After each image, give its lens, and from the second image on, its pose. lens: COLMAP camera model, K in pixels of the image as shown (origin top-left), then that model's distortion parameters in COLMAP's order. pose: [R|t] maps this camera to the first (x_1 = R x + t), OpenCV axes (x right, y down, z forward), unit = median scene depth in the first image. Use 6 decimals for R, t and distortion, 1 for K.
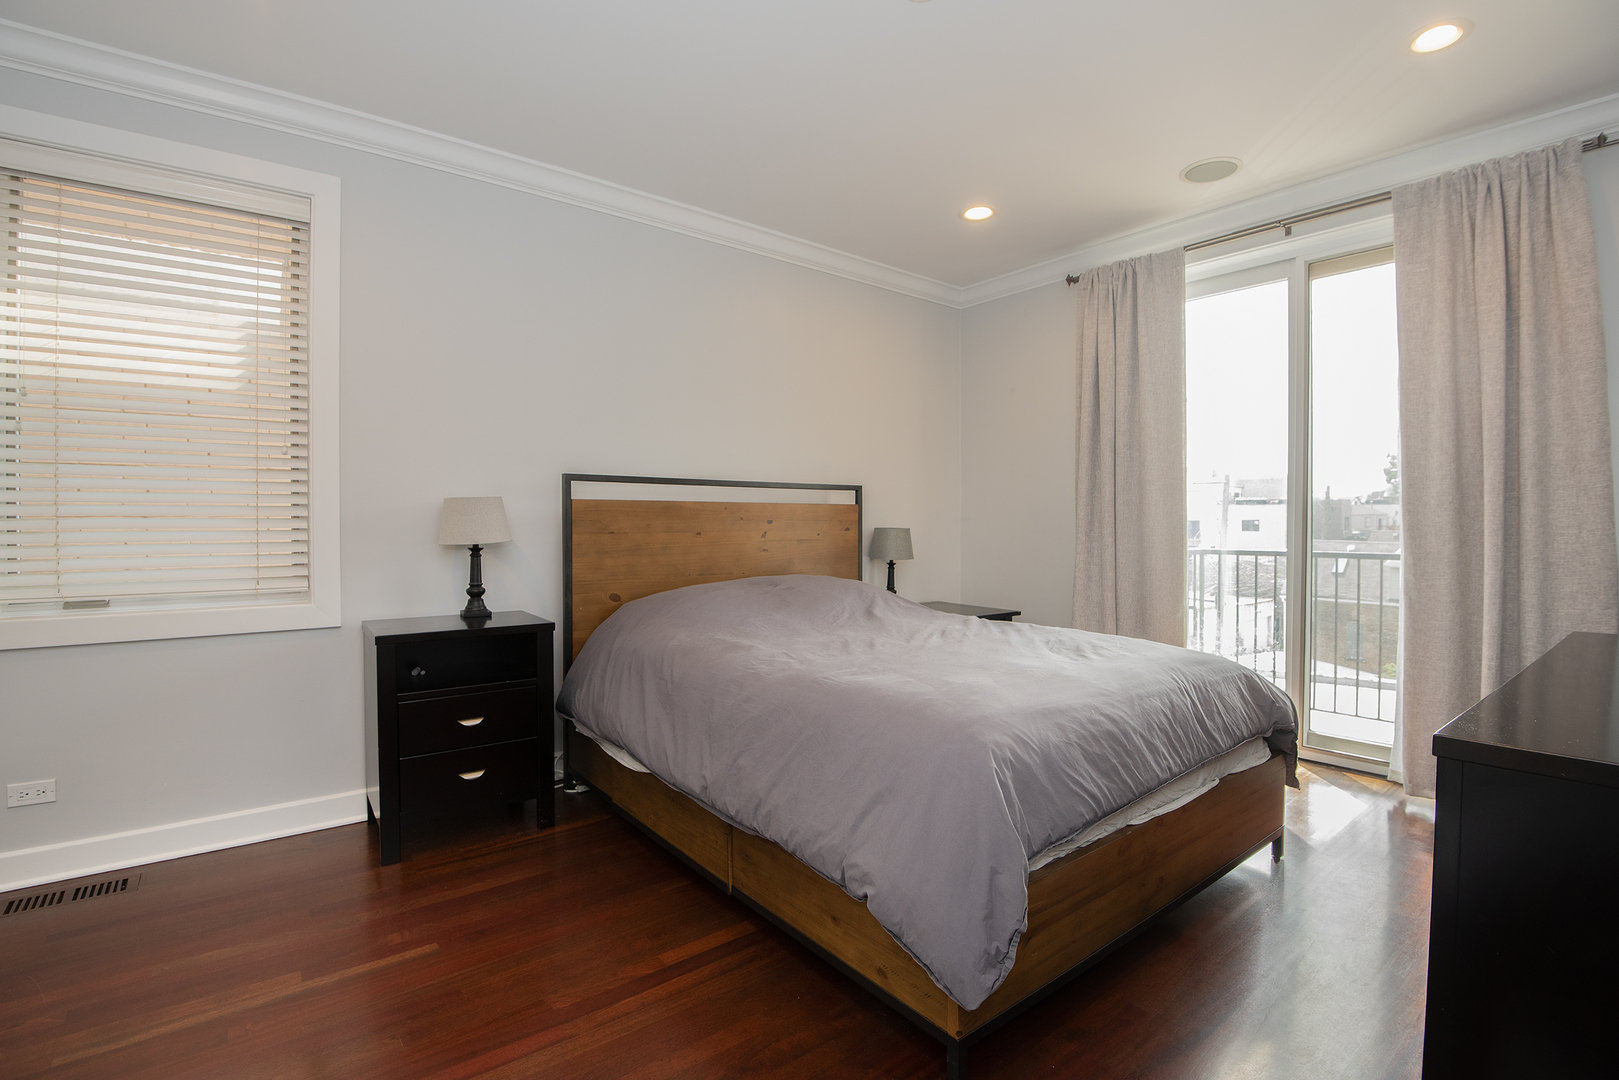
lens RADIAL K [[754.4, 0, 795.8], [0, 754.4, 522.7], [0, 0, 1]] dist [-0.020719, -0.014010]
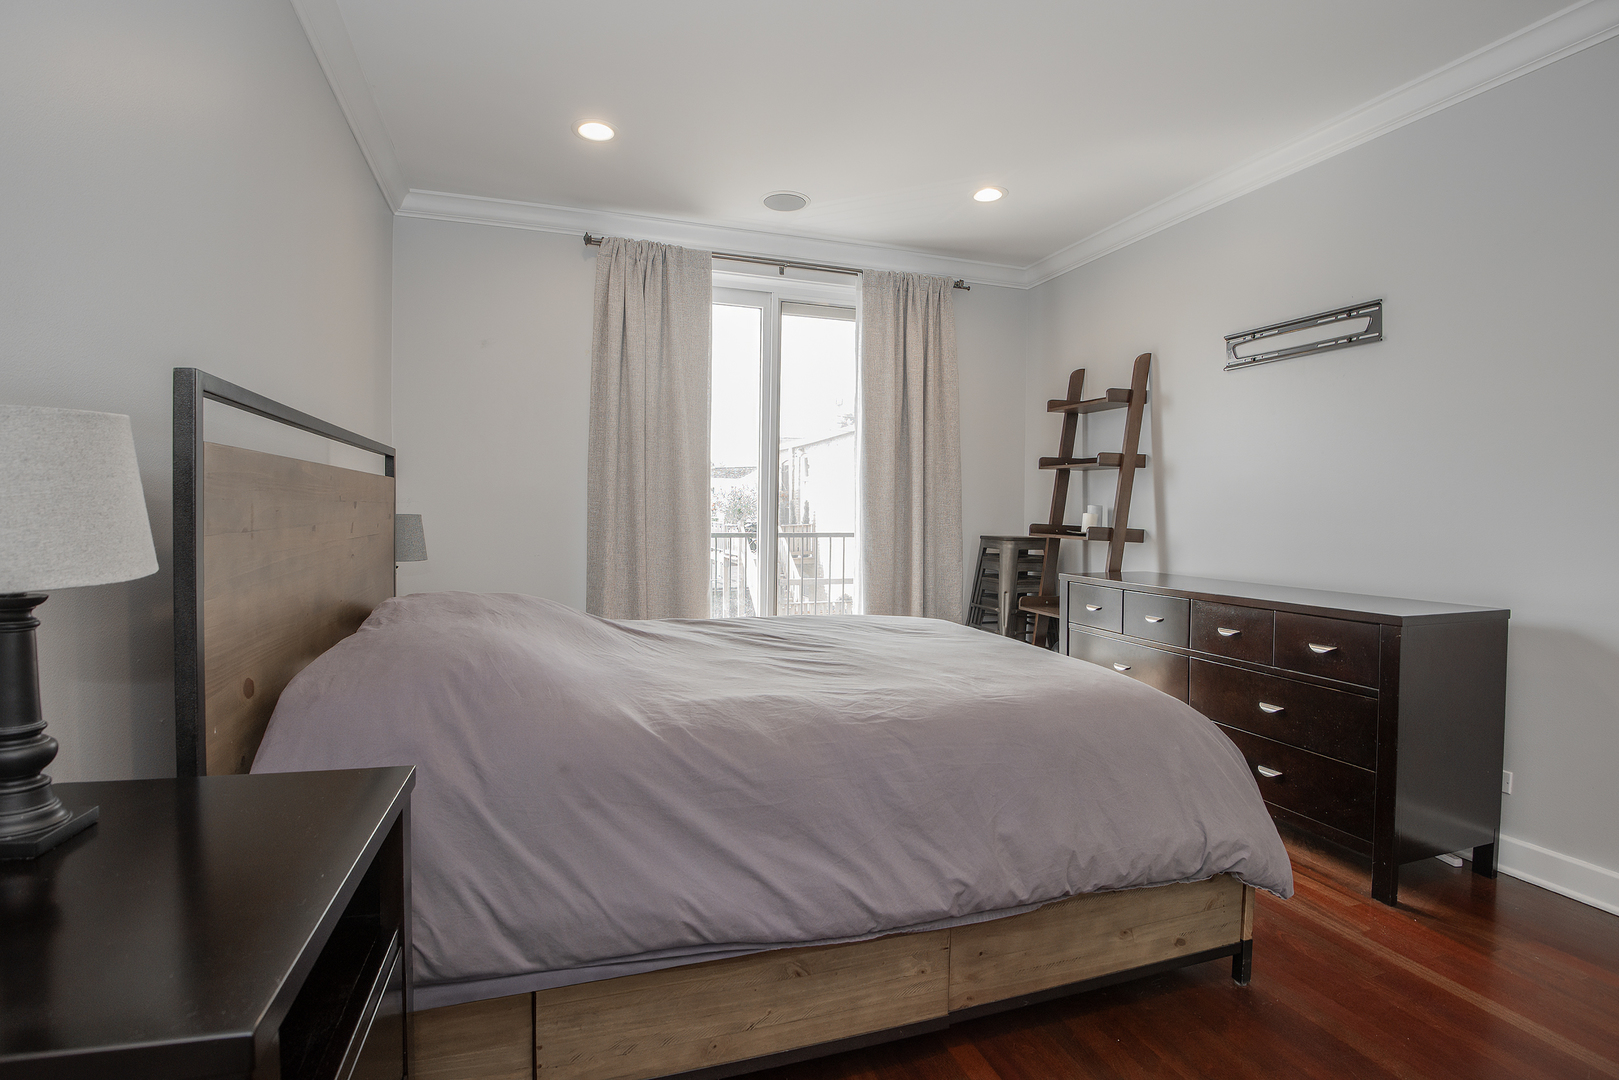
lens RADIAL K [[754.4, 0, 795.8], [0, 754.4, 522.7], [0, 0, 1]] dist [-0.020719, -0.014010]
pose [[0.334790, -0.013032, 0.942203, -0.541579], [-0.009724, 0.999803, 0.017284, -0.000747], [-0.942243, -0.014948, 0.334598, 0.606855]]
